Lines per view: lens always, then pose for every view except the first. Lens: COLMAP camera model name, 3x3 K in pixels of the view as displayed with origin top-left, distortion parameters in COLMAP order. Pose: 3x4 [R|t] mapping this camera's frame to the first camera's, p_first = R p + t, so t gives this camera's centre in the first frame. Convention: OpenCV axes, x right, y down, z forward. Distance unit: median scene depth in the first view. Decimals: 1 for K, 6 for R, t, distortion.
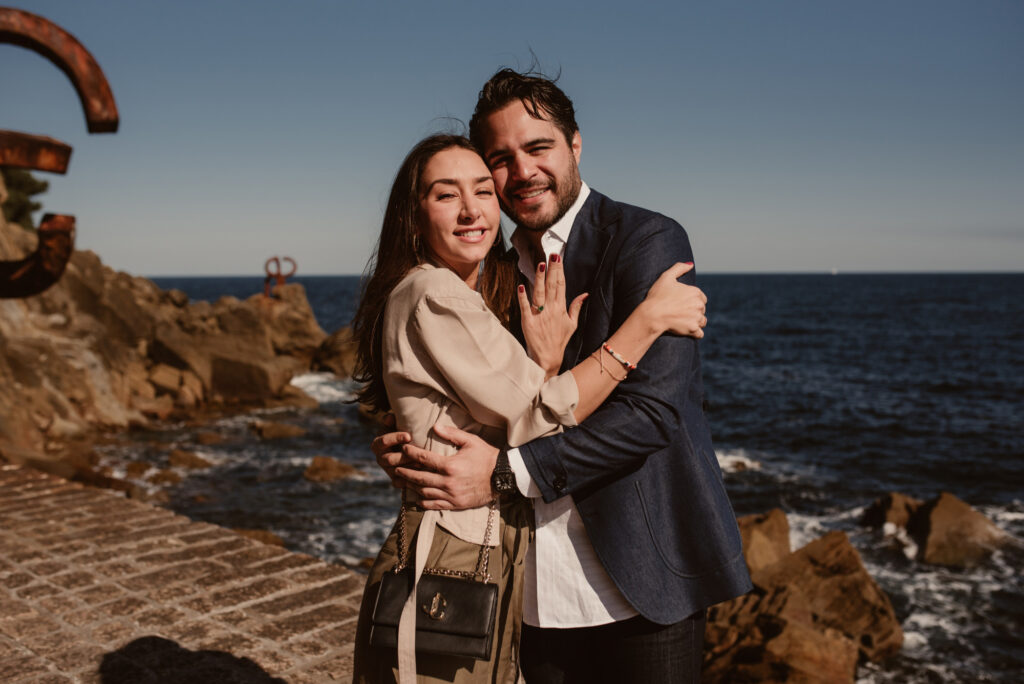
lens RADIAL K [[1029.3, 0, 531.7], [0, 1029.3, 349.7], [0, 0, 1]] dist [-0.031217, 0.000000]
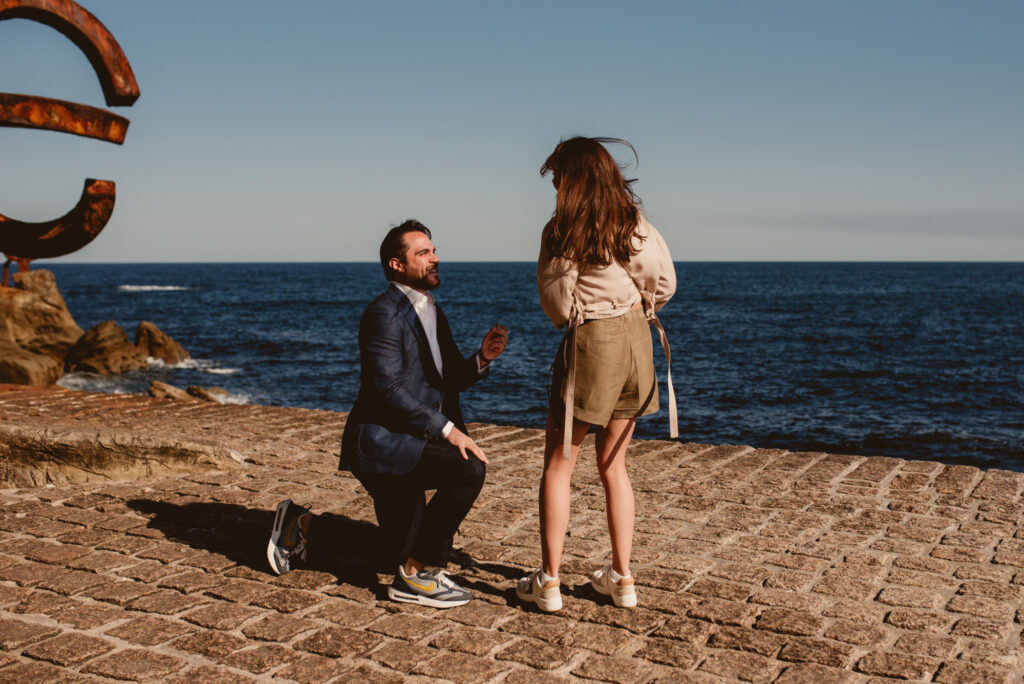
lens RADIAL K [[1155.0, 0, 599.3], [0, 1155.0, 355.5], [0, 0, 1]] dist [-0.024412, 0.000000]
pose [[0.965626, -0.019555, 0.259200, -0.095582], [0.017908, 0.999802, 0.008715, 0.019443], [-0.259319, -0.003774, 0.965784, -0.117827]]
